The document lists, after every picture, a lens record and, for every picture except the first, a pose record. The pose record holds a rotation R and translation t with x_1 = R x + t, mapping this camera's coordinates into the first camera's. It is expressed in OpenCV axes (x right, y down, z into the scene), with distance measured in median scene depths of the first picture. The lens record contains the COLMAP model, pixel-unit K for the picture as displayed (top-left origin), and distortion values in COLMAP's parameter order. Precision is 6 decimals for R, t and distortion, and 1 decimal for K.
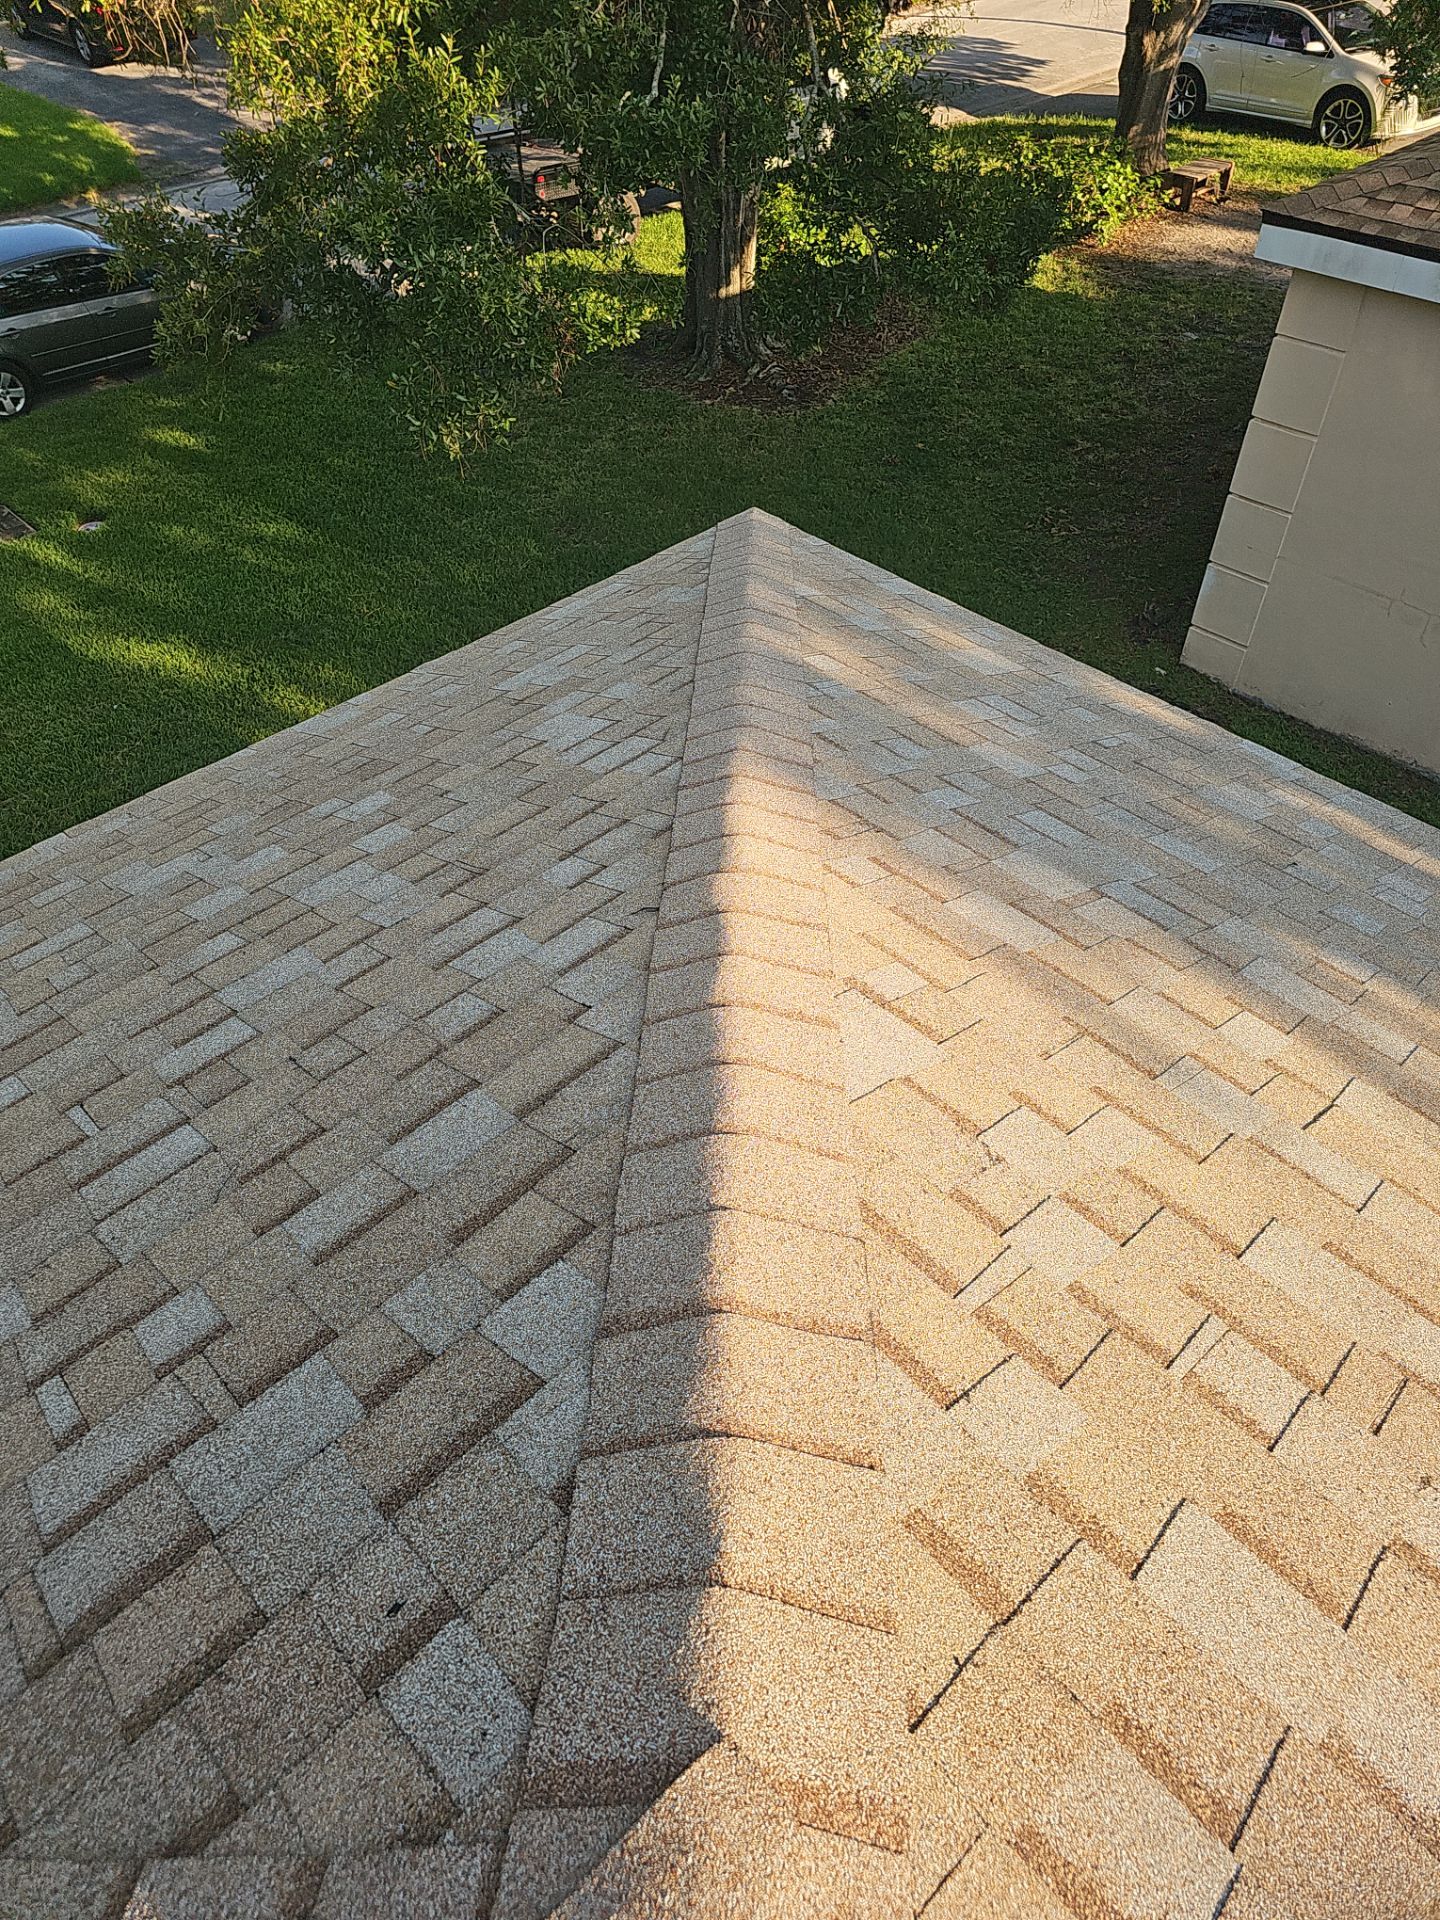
lens RADIAL K [[1273.9, 0, 678.2], [0, 1273.9, 955.0], [0, 0, 1]] dist [0.043659, -0.037327]
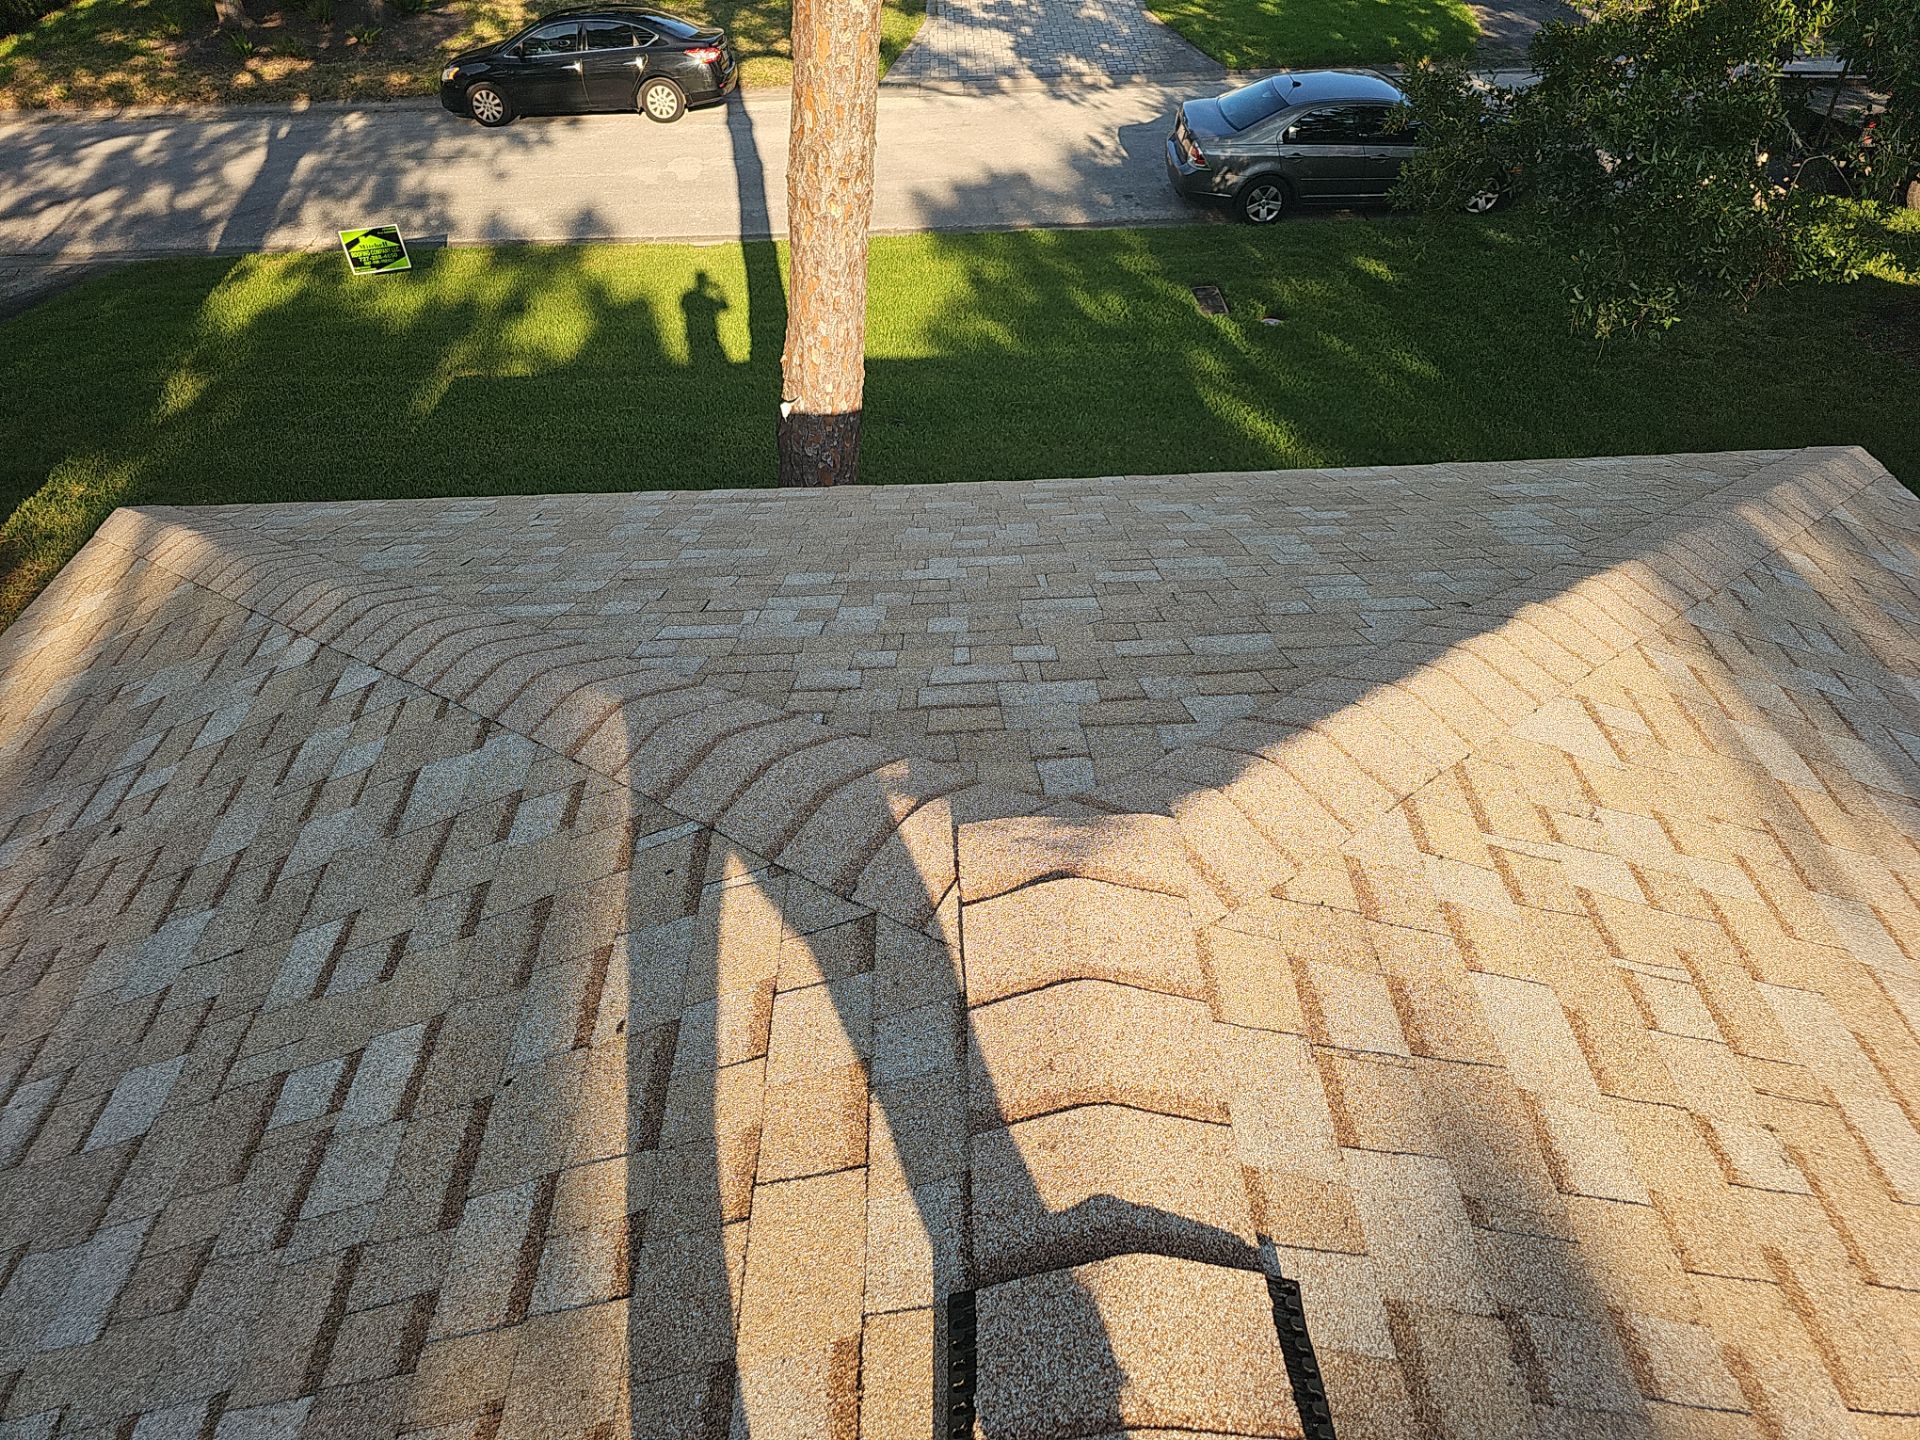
lens RADIAL K [[1228.2, 0, 960.0], [0, 1228.2, 720.0], [0, 0, 1]] dist [0.045456, -0.031910]
pose [[0.753329, 0.436868, -0.491571, 0.153569], [-0.462805, 0.883223, 0.075690, 0.124341], [0.467233, 0.170482, 0.867542, -0.173374]]
